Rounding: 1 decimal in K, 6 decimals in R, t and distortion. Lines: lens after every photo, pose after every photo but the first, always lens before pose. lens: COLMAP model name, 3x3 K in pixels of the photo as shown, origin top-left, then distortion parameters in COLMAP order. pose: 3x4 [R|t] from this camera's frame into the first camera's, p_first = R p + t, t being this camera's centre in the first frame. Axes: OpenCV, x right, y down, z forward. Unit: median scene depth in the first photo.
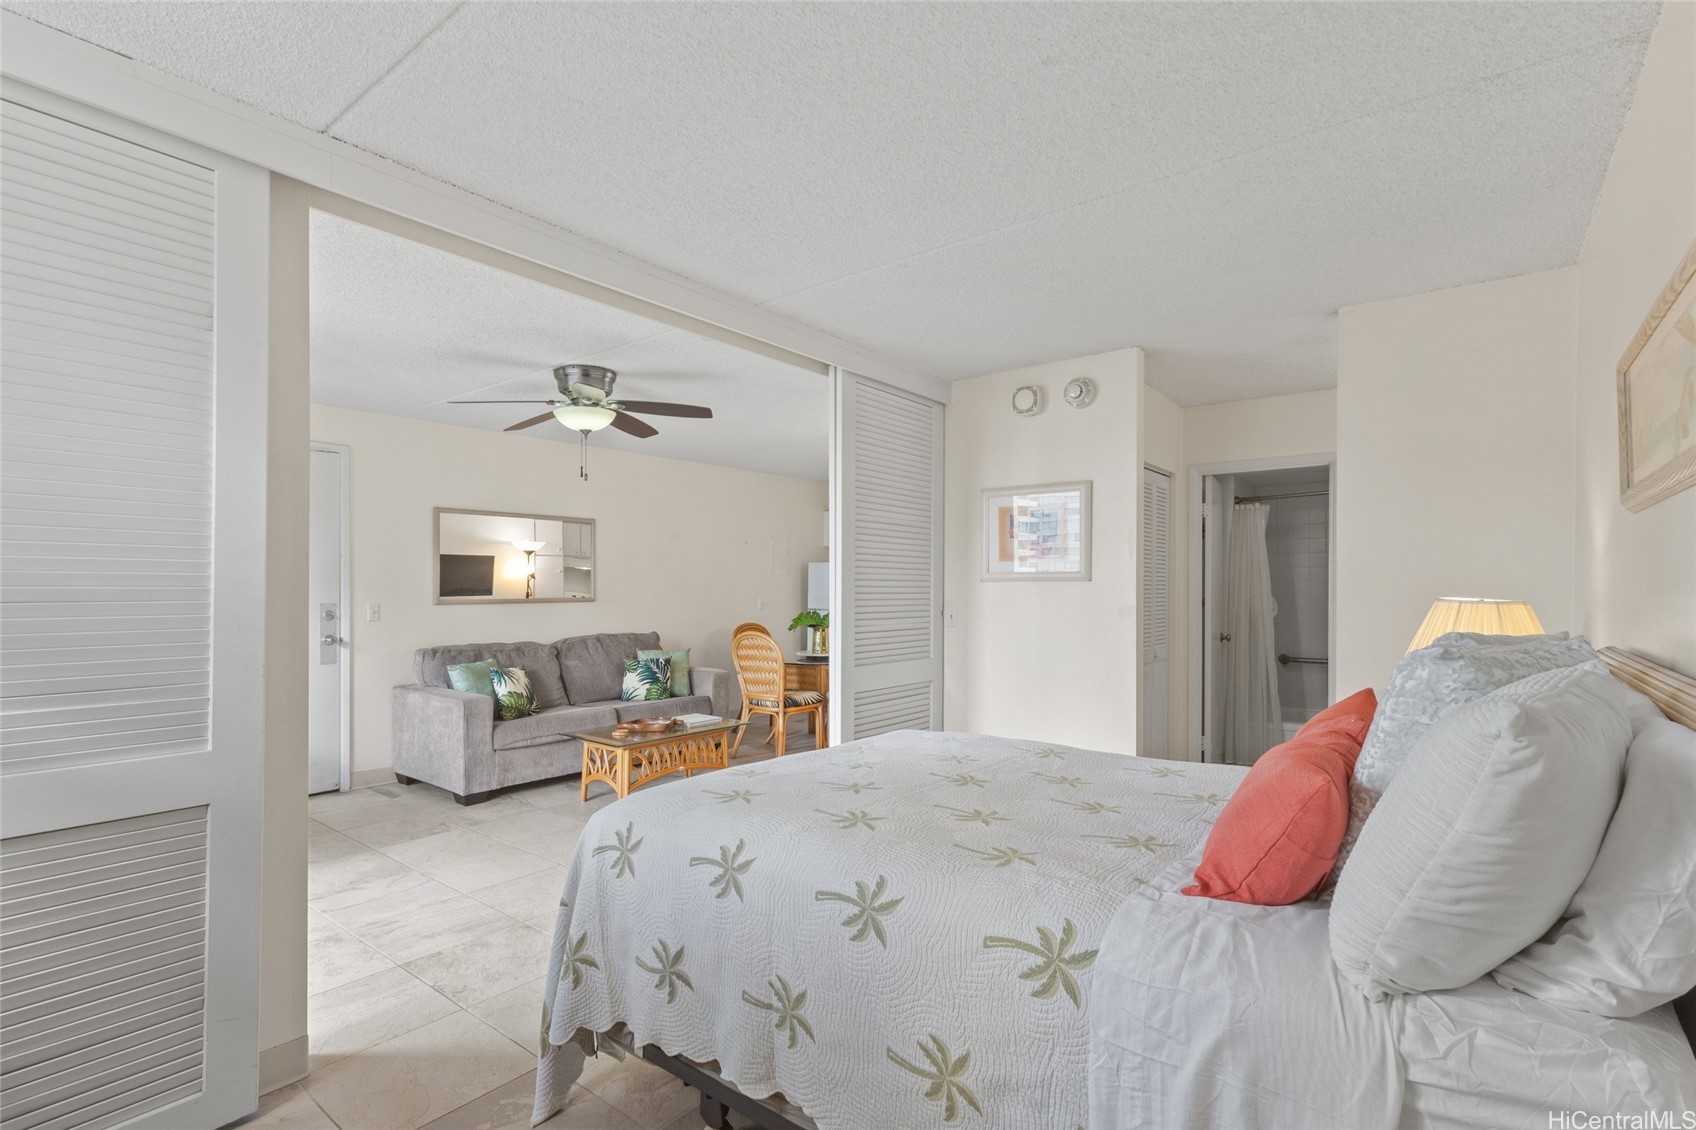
lens RADIAL K [[800.2, 0, 835.7], [0, 800.2, 581.0], [0, 0, 1]] dist [0.007240, 0.001016]
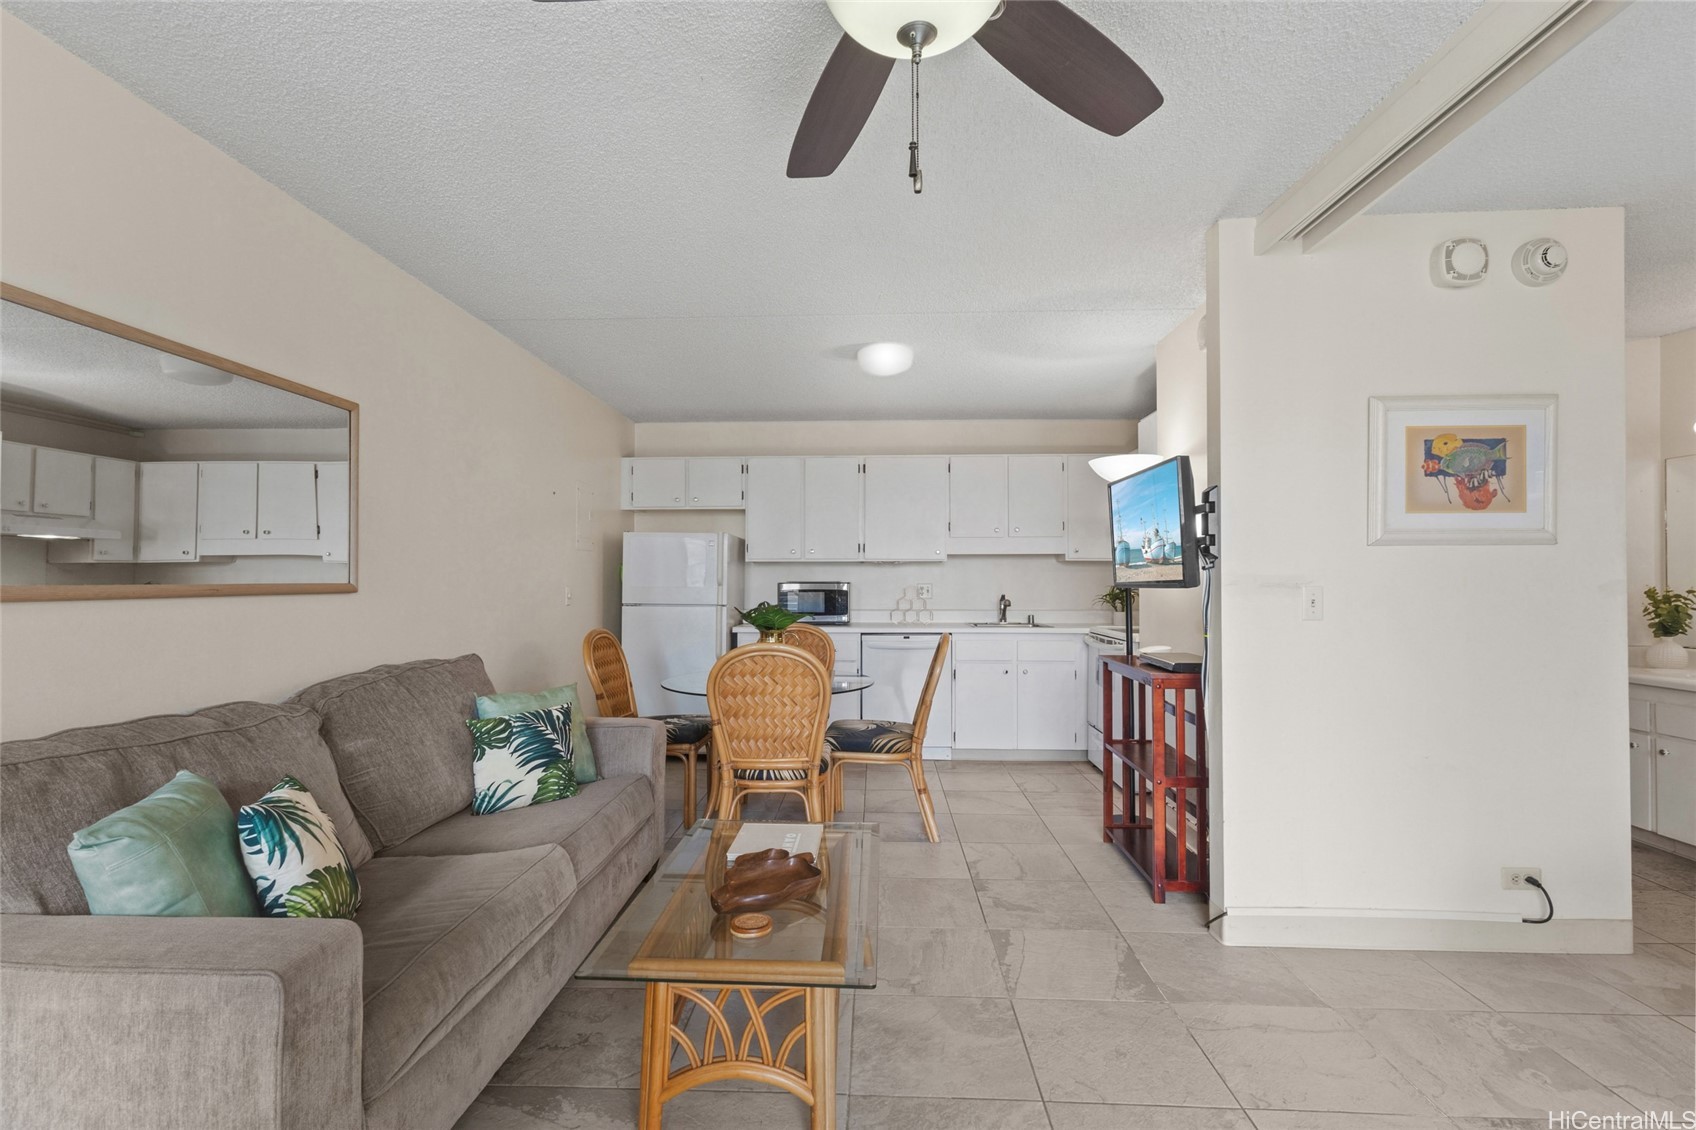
lens RADIAL K [[786.2, 0, 848.0], [0, 786.2, 565.0], [0, 0, 1]] dist [0.010608, -0.000210]
pose [[0.807626, 0.009179, 0.589623, -0.551896], [-0.000901, 0.999897, -0.014332, 0.027849], [-0.589694, 0.011044, 0.807551, 0.814099]]
